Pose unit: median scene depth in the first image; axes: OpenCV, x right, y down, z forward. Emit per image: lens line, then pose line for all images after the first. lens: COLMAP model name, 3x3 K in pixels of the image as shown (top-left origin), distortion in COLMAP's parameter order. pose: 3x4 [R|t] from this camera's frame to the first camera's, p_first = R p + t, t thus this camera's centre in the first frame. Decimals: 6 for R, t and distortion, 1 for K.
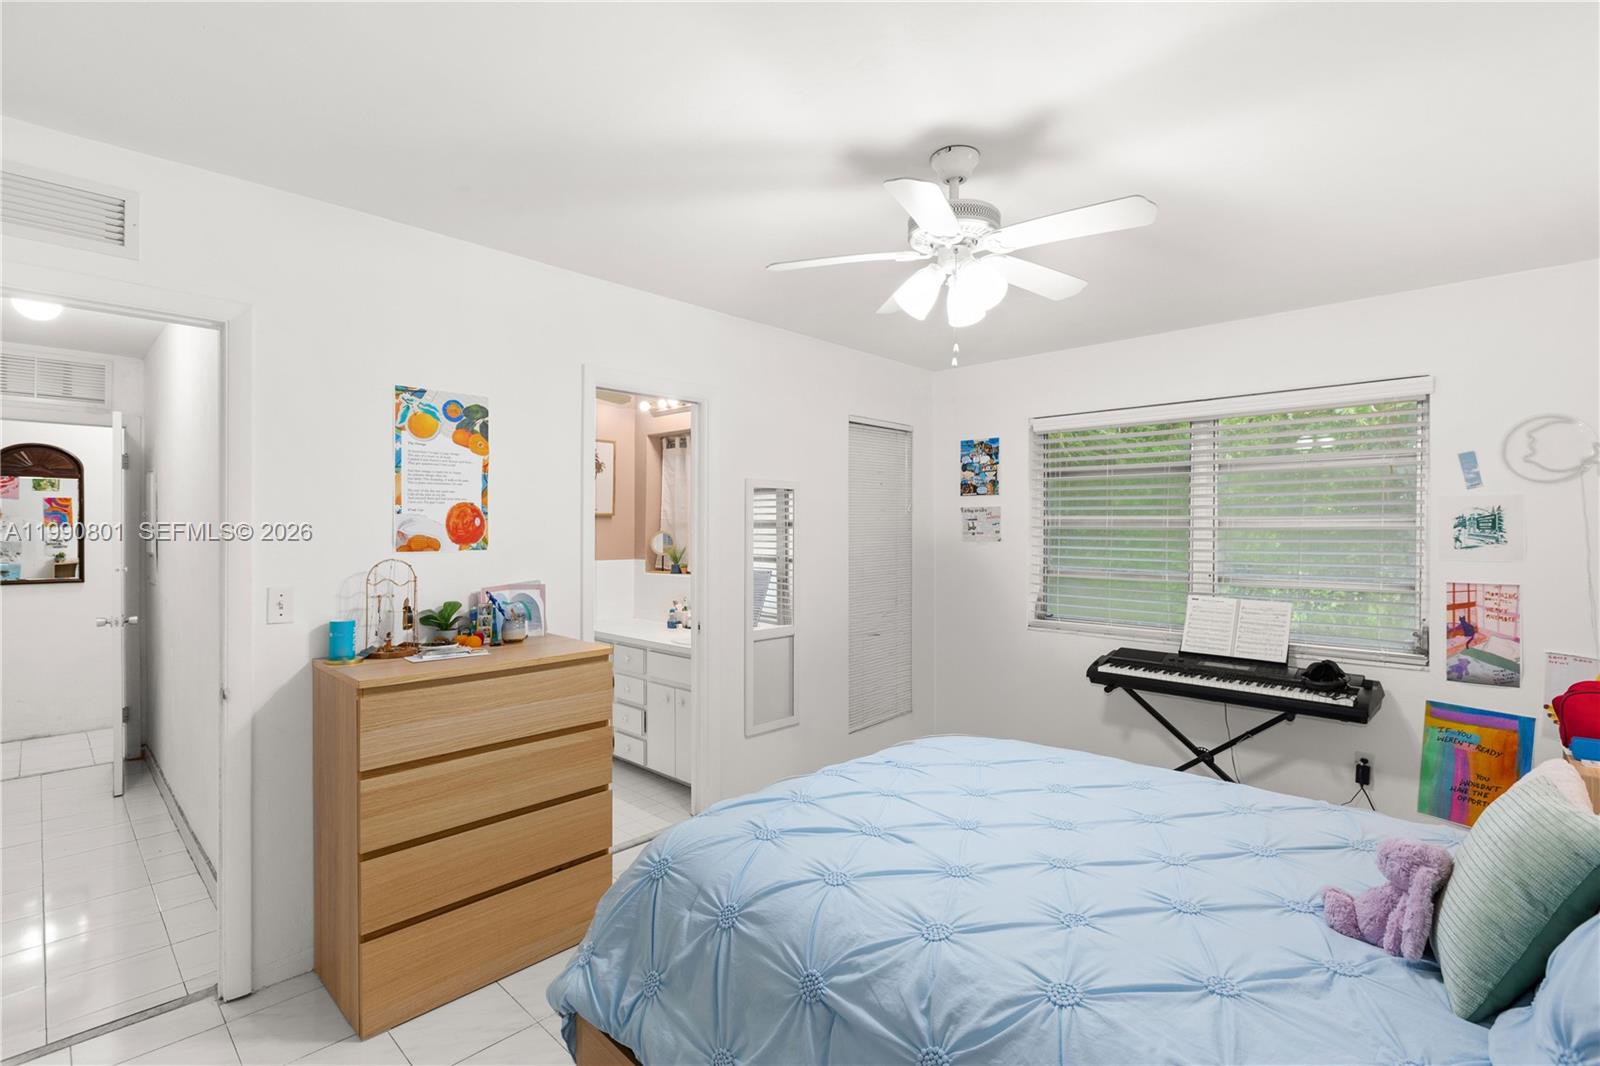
lens RADIAL K [[743.3, 0, 800.0], [0, 743.3, 533.0], [0, 0, 1]] dist [-0.000076, -0.000067]
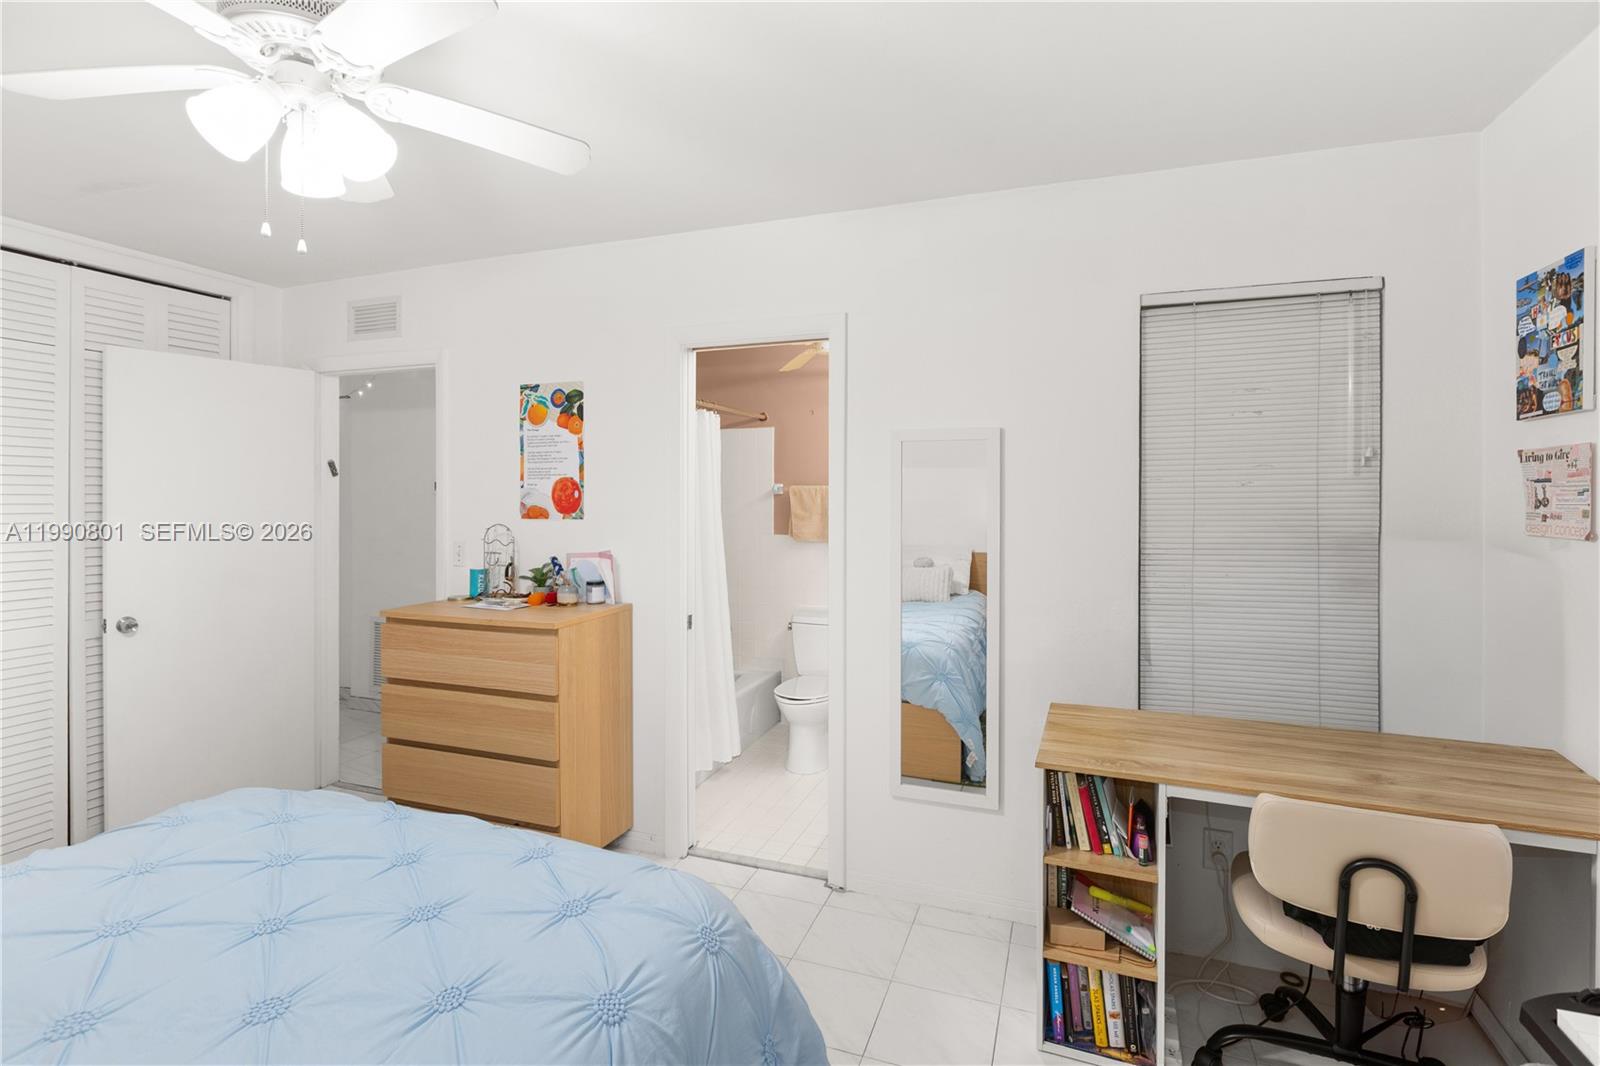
lens RADIAL K [[748.8, 0, 800.8], [0, 748.8, 500.9], [0, 0, 1]] dist [0.000642, -0.000141]
pose [[0.404990, 0.006263, -0.914300, 0.746856], [-0.006337, 0.999972, 0.004043, -0.011802], [0.914299, 0.004156, 0.405018, 0.866190]]
